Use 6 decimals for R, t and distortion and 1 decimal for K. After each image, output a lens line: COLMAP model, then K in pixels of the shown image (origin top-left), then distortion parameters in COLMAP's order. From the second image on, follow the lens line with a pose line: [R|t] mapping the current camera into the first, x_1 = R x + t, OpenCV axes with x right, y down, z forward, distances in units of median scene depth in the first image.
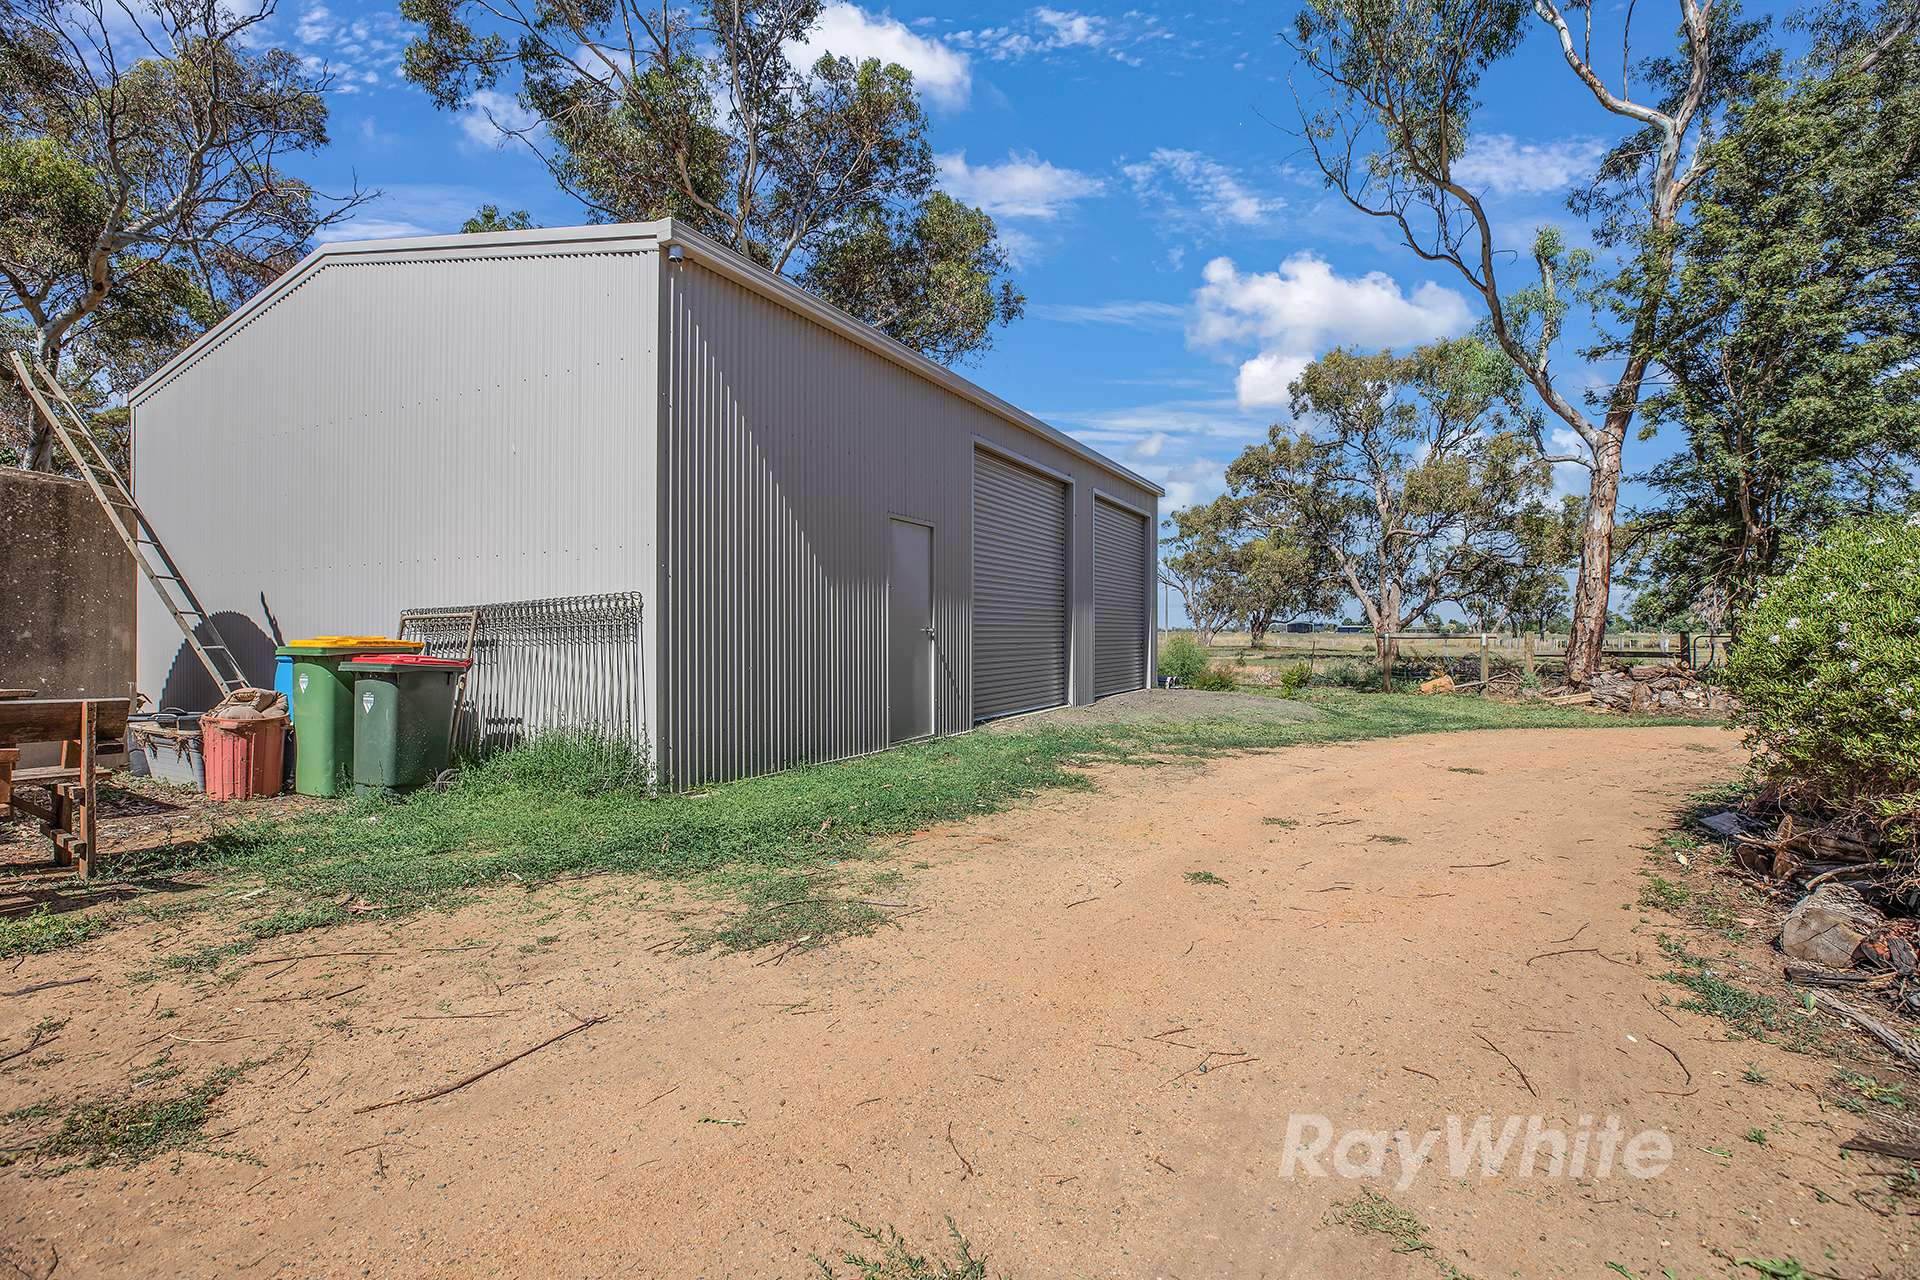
lens RADIAL K [[896.9, 0, 958.3], [0, 896.9, 632.3], [0, 0, 1]] dist [-0.005773, 0.000167]
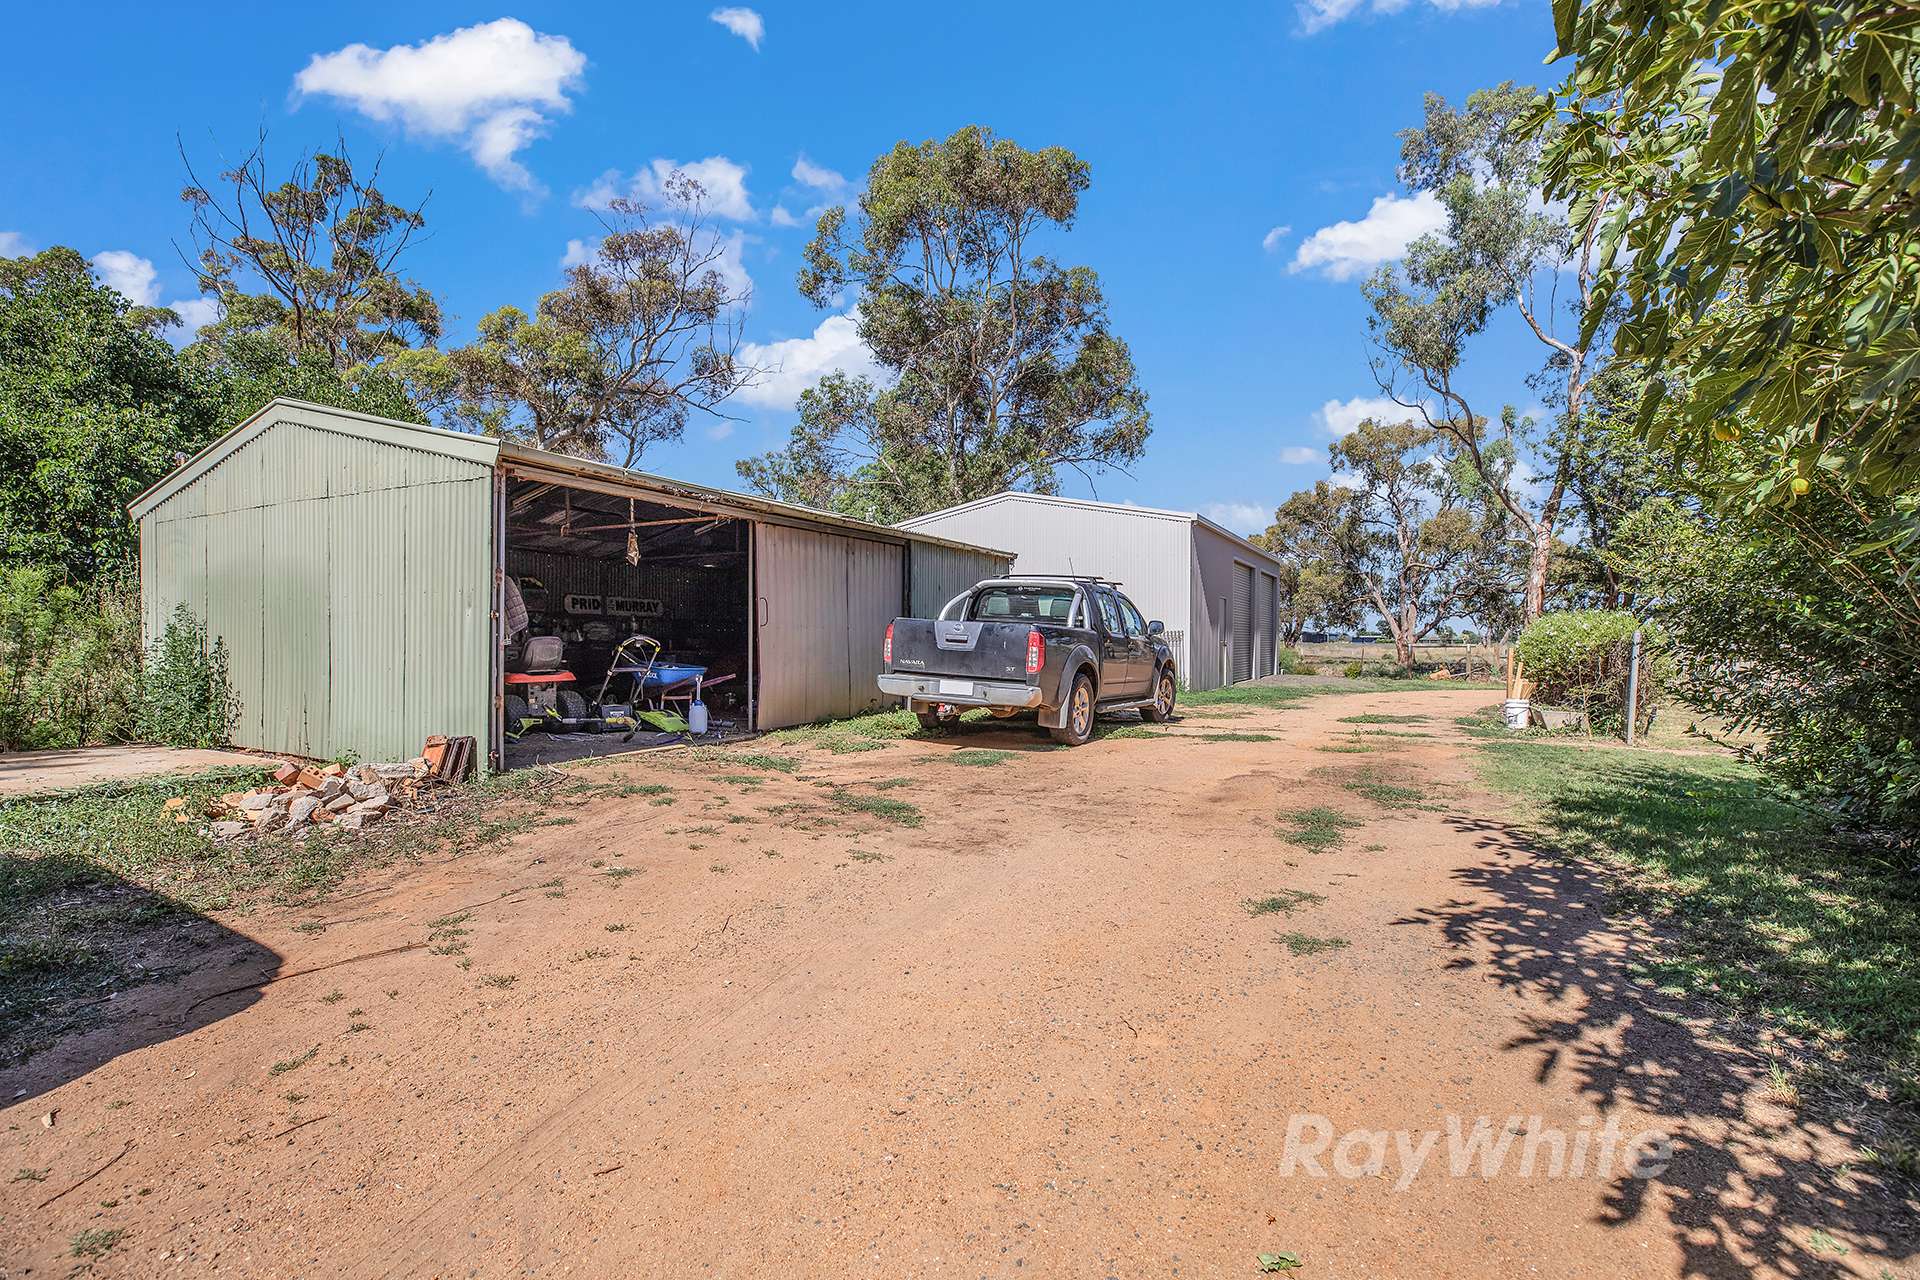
lens RADIAL K [[896.9, 0, 960.6], [0, 896.9, 648.1], [0, 0, 1]] dist [-0.005773, 0.000167]
pose [[0.999919, 0.007262, -0.010451, -0.146190], [-0.007162, 0.999928, 0.009639, -0.000340], [0.010521, -0.009563, 0.999899, -0.290179]]
